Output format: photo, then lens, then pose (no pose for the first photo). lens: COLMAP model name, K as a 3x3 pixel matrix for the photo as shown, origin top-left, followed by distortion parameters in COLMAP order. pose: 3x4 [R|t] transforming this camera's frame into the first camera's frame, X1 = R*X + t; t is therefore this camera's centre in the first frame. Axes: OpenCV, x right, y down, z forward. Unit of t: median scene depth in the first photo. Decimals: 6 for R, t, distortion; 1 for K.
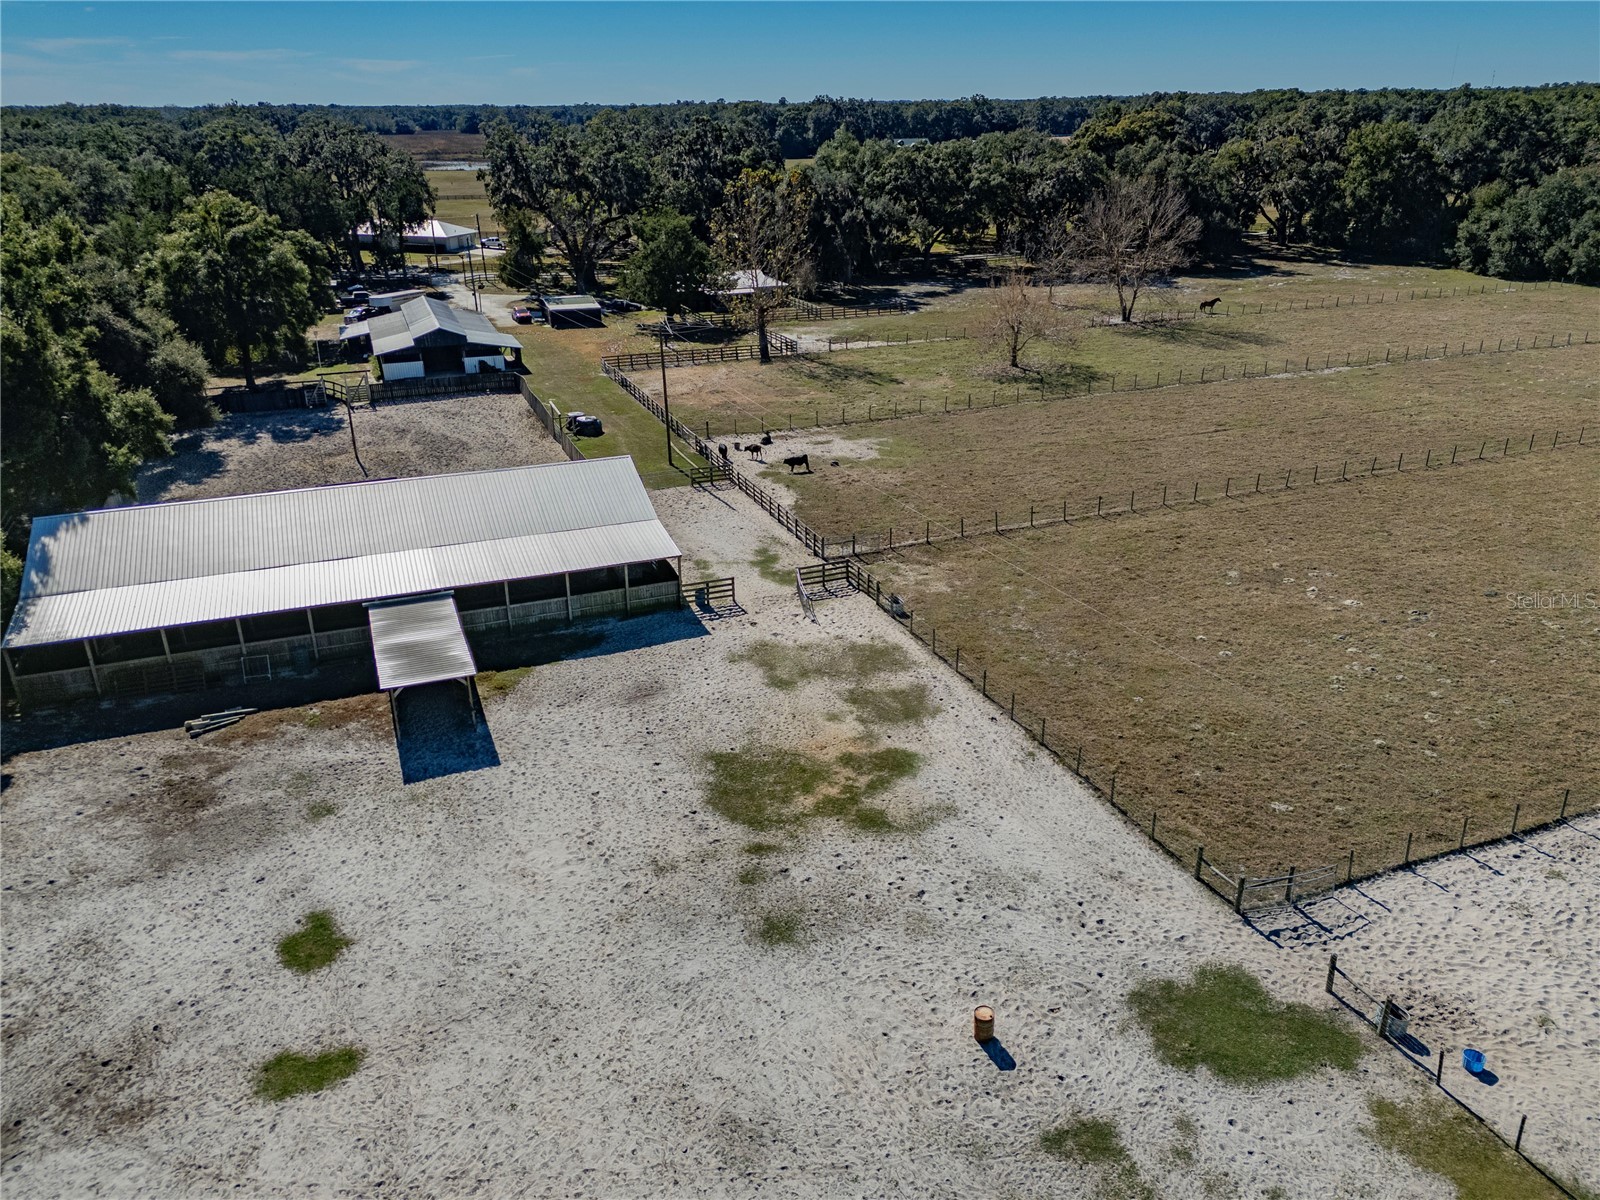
lens RADIAL K [[1170.8, 0, 798.1], [0, 1170.8, 593.3], [0, 0, 1]] dist [0.079391, -0.074024]
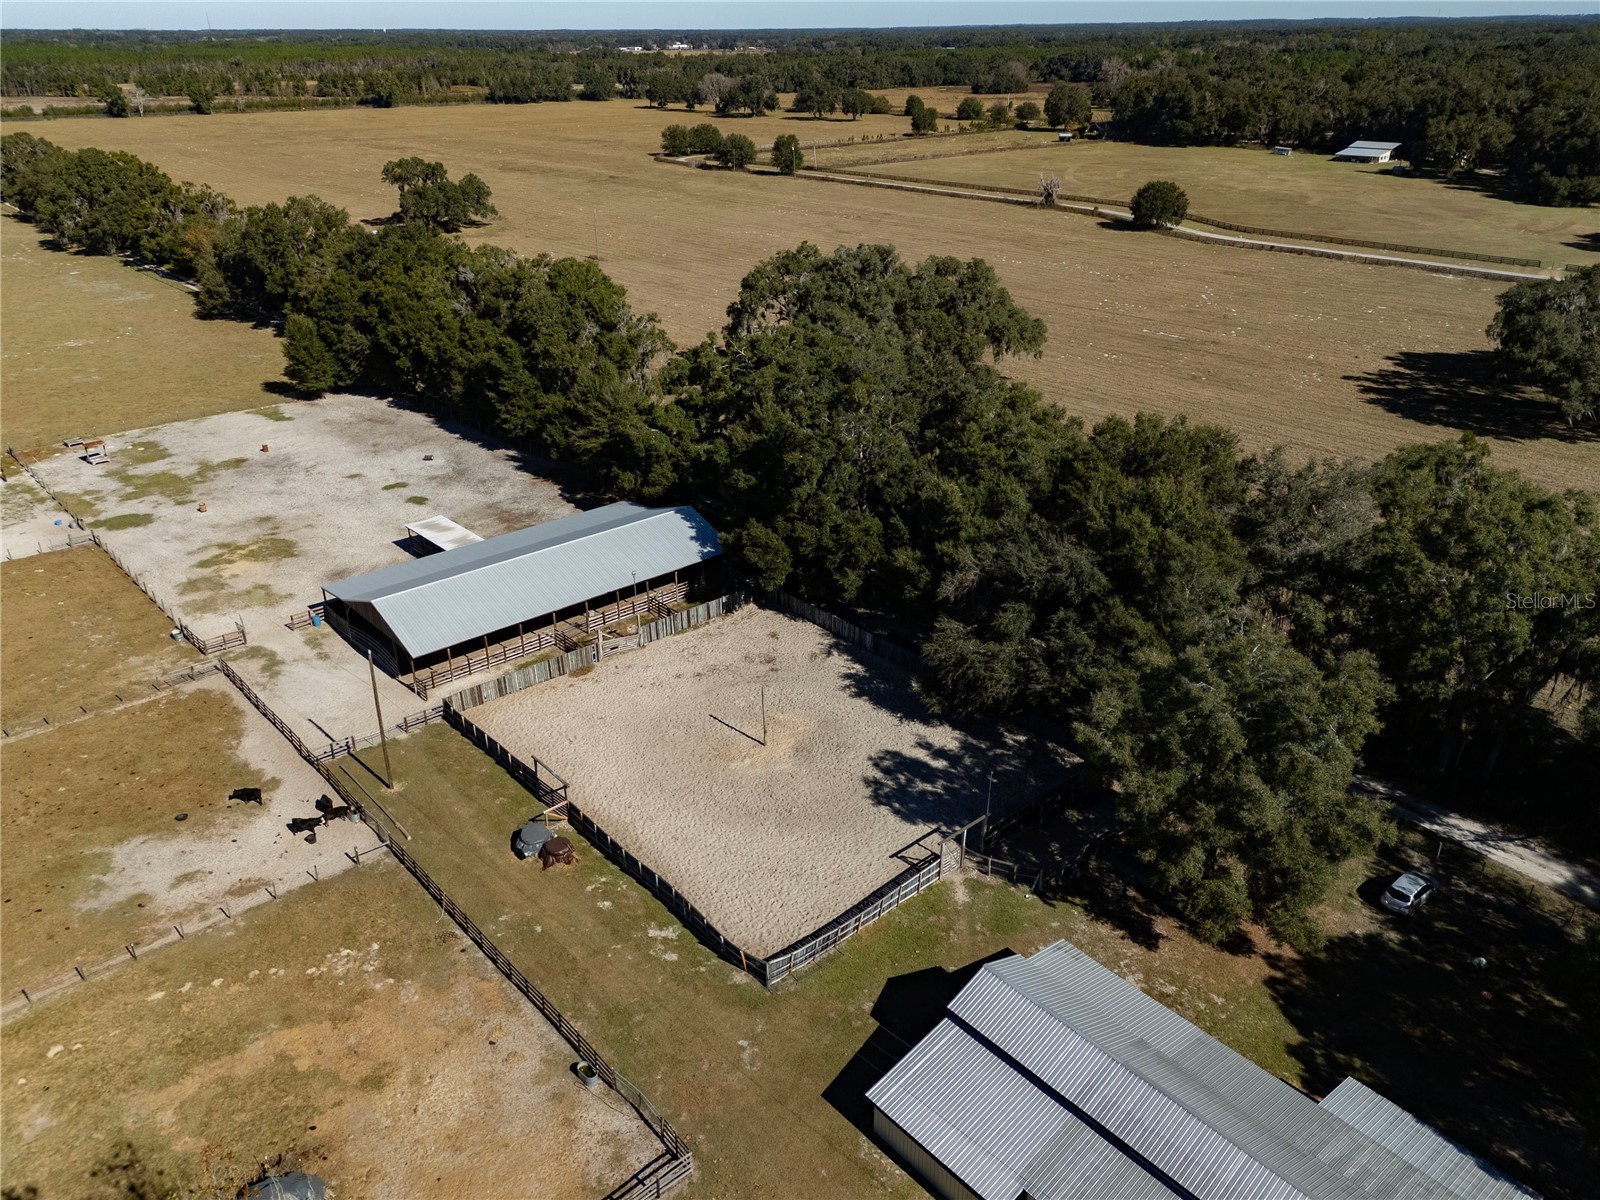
lens RADIAL K [[1170.8, 0, 798.1], [0, 1170.8, 593.3], [0, 0, 1]] dist [0.079391, -0.074024]
pose [[-0.935256, 0.169565, -0.310717, -0.255132], [-0.117124, 0.680110, 0.723693, -1.574884], [0.334035, 0.713231, -0.616217, 2.749137]]
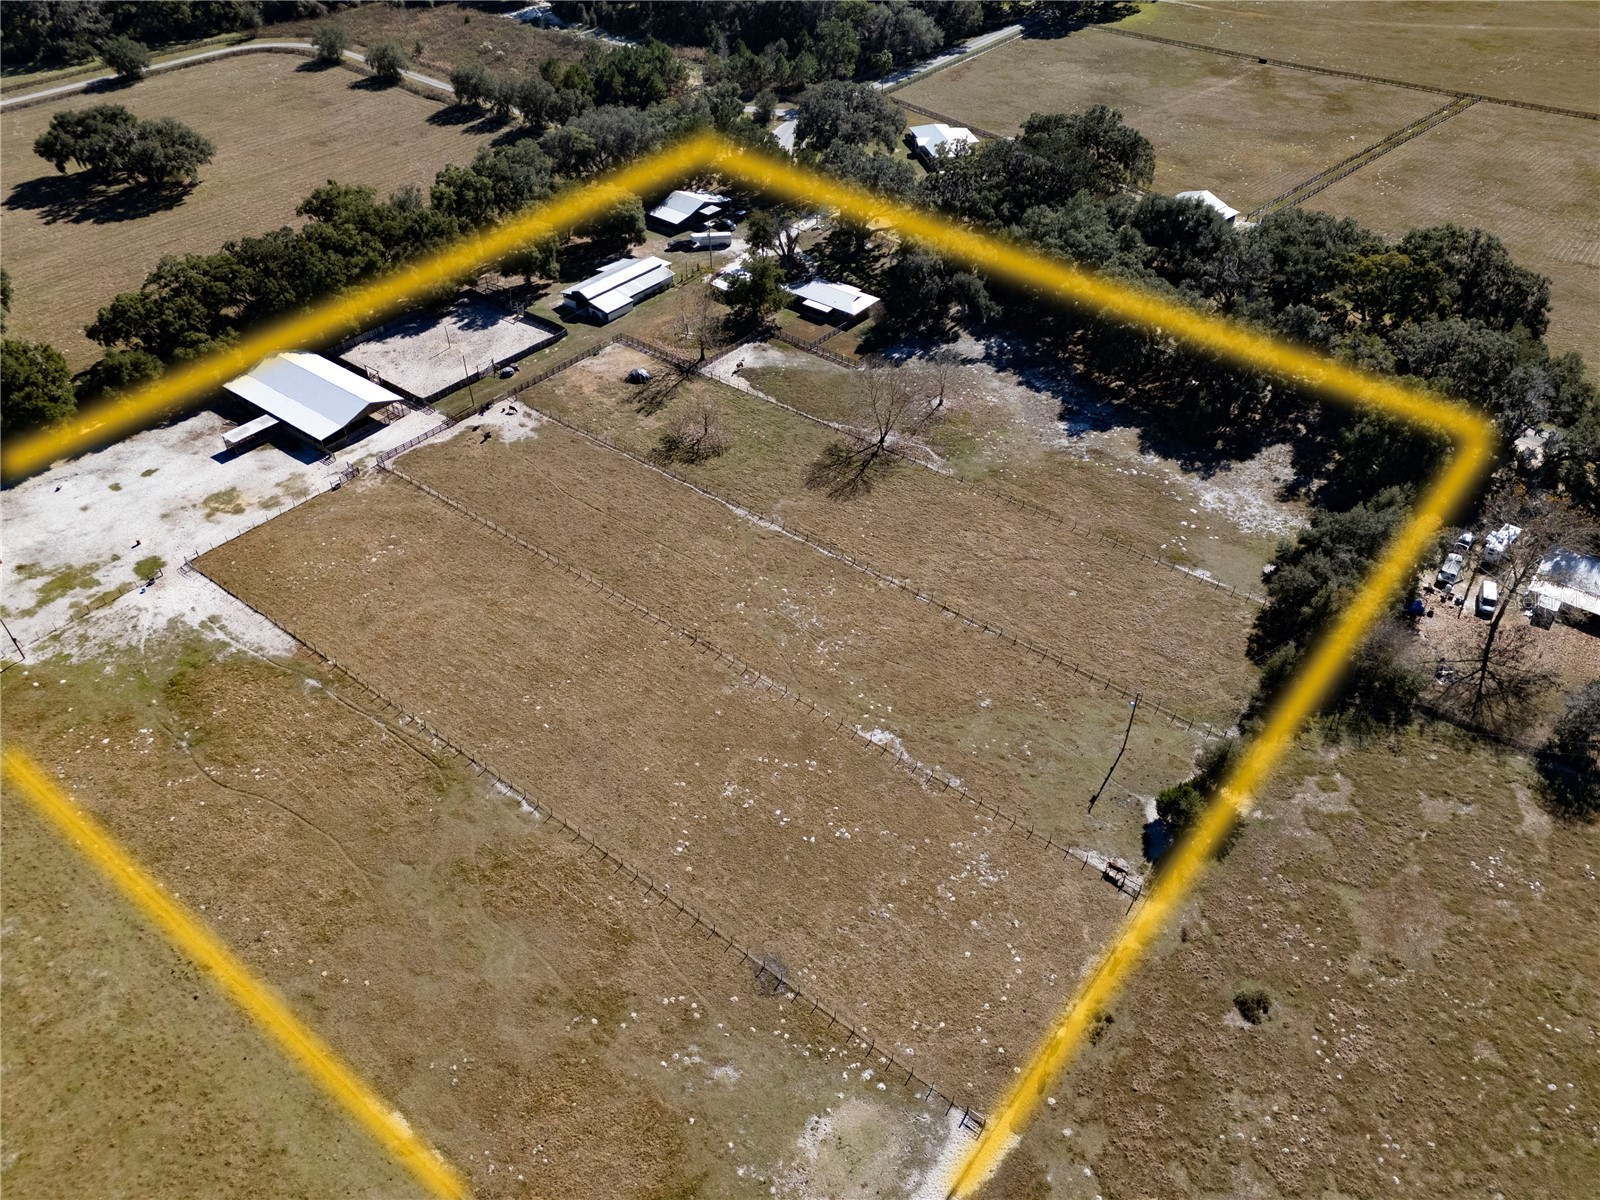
lens RADIAL K [[1170.8, 0, 798.1], [0, 1170.8, 593.3], [0, 0, 1]] dist [0.079391, -0.074024]
pose [[0.516665, 0.555760, -0.651298, 3.746002], [-0.335644, 0.831279, 0.443078, -1.998409], [0.787655, -0.010318, 0.616030, -0.006449]]
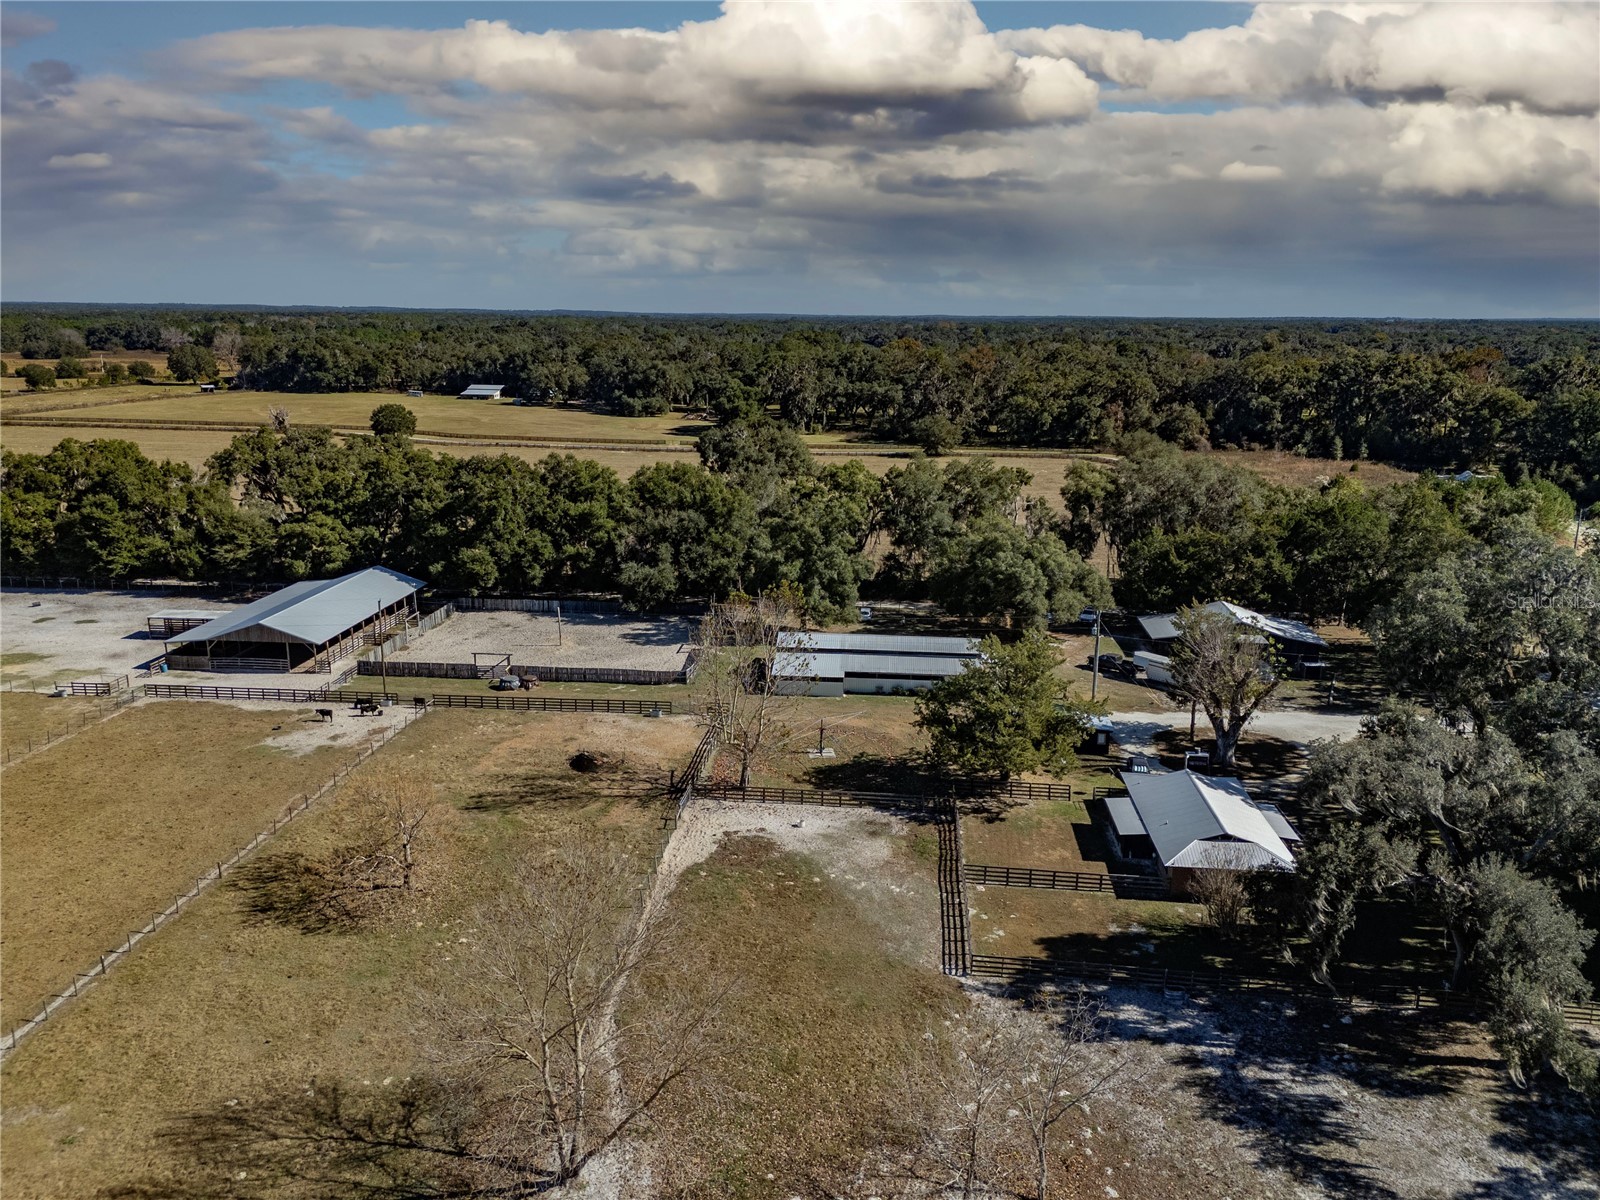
lens RADIAL K [[1170.8, 0, 798.1], [0, 1170.8, 593.3], [0, 0, 1]] dist [0.079391, -0.074024]
pose [[-0.427828, 0.215409, -0.877817, 1.565387], [-0.349729, 0.856089, 0.380528, -1.626352], [0.833458, 0.469798, -0.290924, 3.126491]]
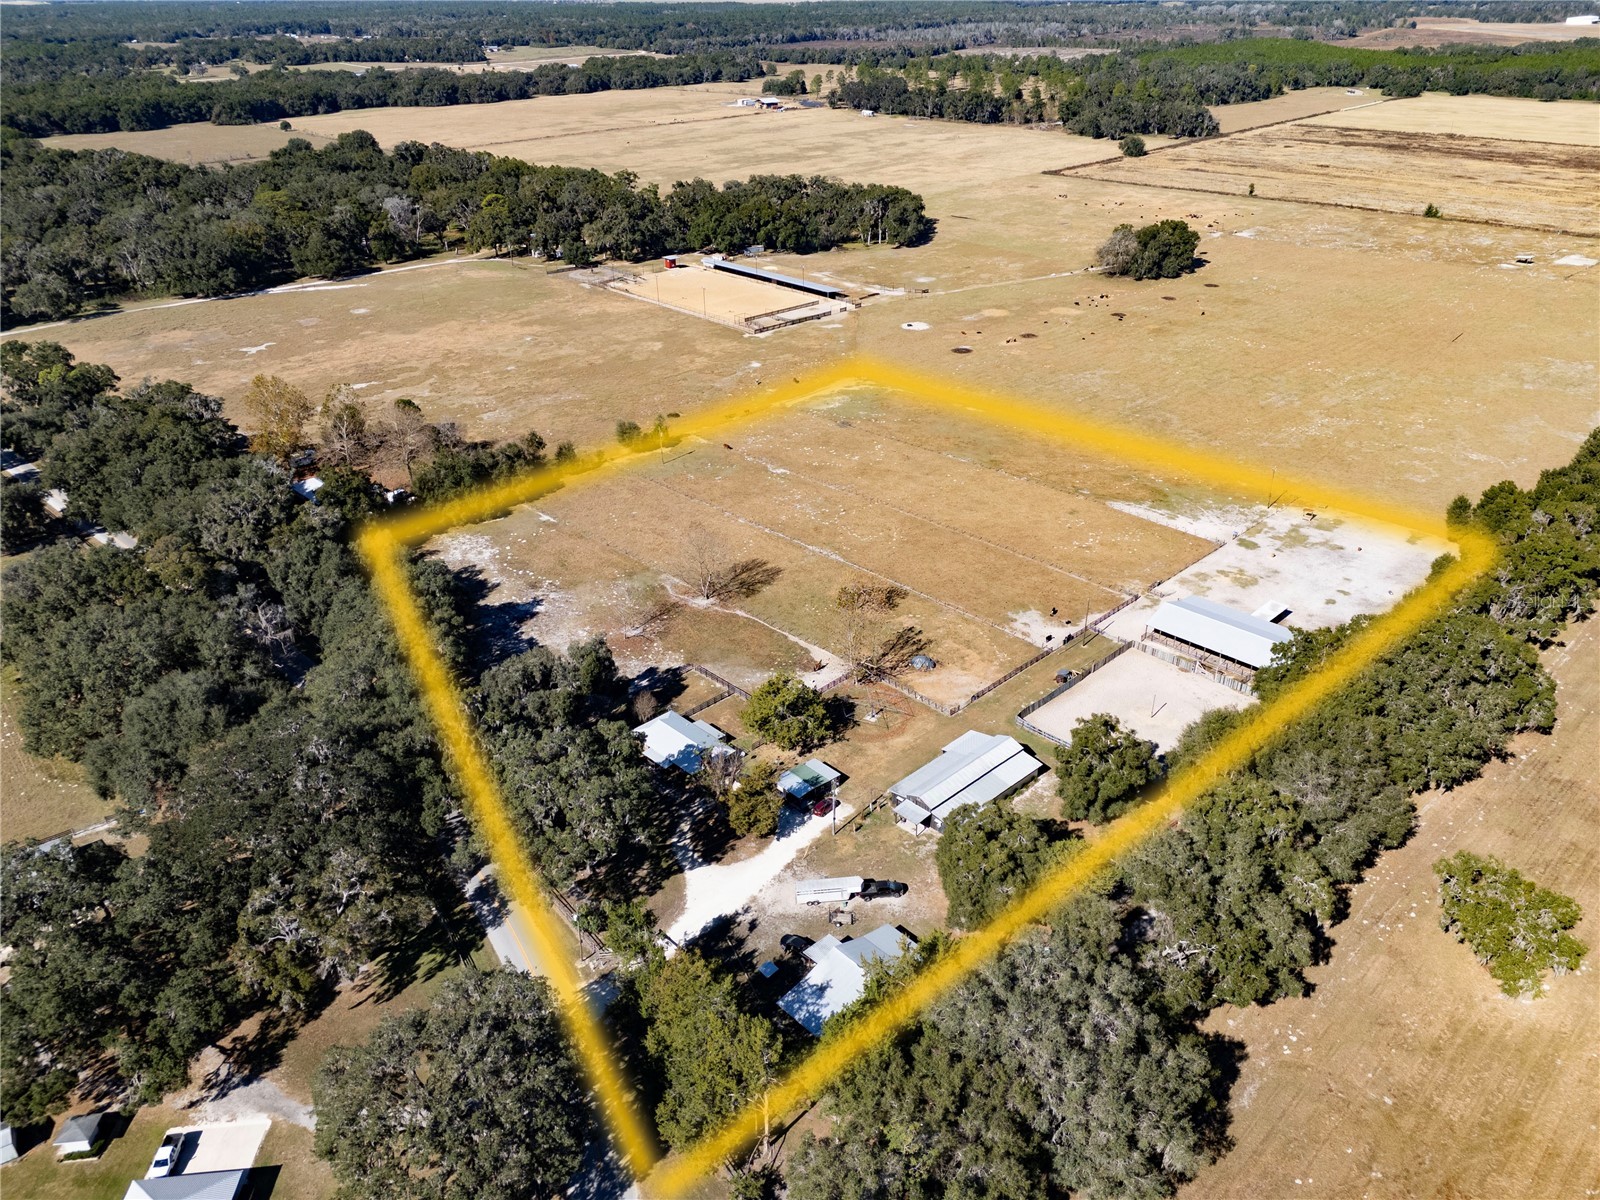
lens RADIAL K [[1170.8, 0, 798.1], [0, 1170.8, 593.3], [0, 0, 1]] dist [0.079391, -0.074024]
pose [[-0.393114, -0.407000, 0.824507, -3.413202], [0.373250, 0.748863, 0.547621, -3.239470], [-0.840325, 0.523025, -0.142476, 3.247883]]
